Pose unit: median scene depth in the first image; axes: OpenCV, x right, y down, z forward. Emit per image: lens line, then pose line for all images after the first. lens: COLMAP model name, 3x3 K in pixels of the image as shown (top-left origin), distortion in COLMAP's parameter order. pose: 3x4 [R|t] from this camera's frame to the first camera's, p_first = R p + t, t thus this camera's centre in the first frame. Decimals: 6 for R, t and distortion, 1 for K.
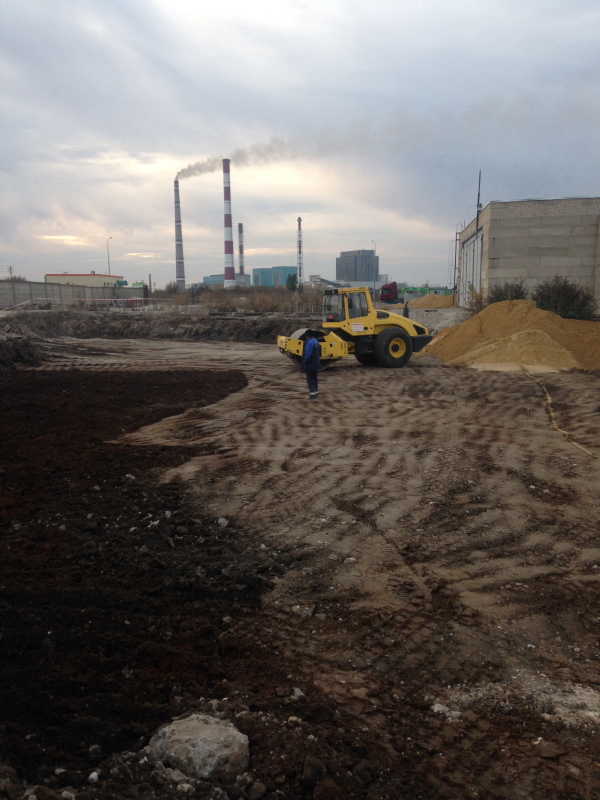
lens RADIAL K [[762.6, 0, 311.8], [0, 762.6, 396.5], [0, 0, 1]] dist [0.205275, -0.265229]
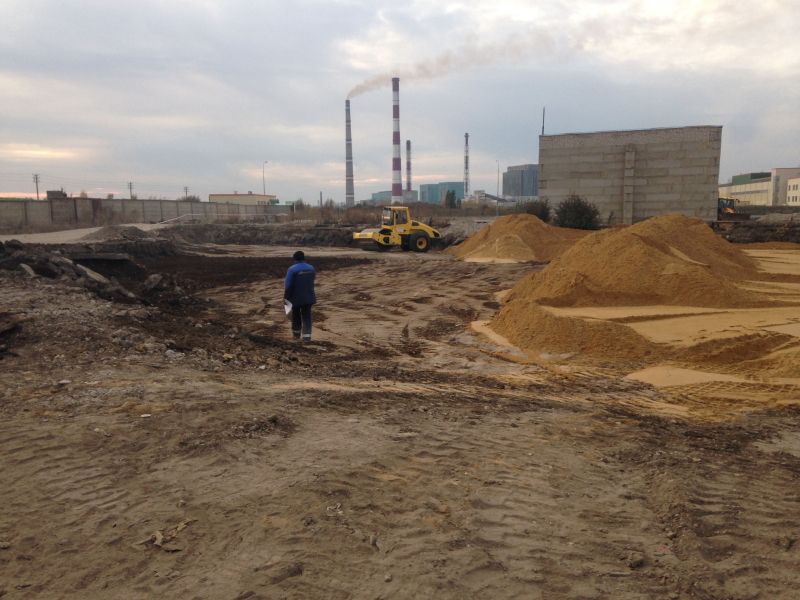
lens RADIAL K [[762.6, 0, 387.8], [0, 762.6, 302.0], [0, 0, 1]] dist [0.205275, -0.265229]
pose [[0.992962, 0.009686, -0.118040, 0.378732], [-0.011225, 0.999860, -0.012384, 0.095394], [0.117903, 0.013622, 0.992932, -0.705949]]
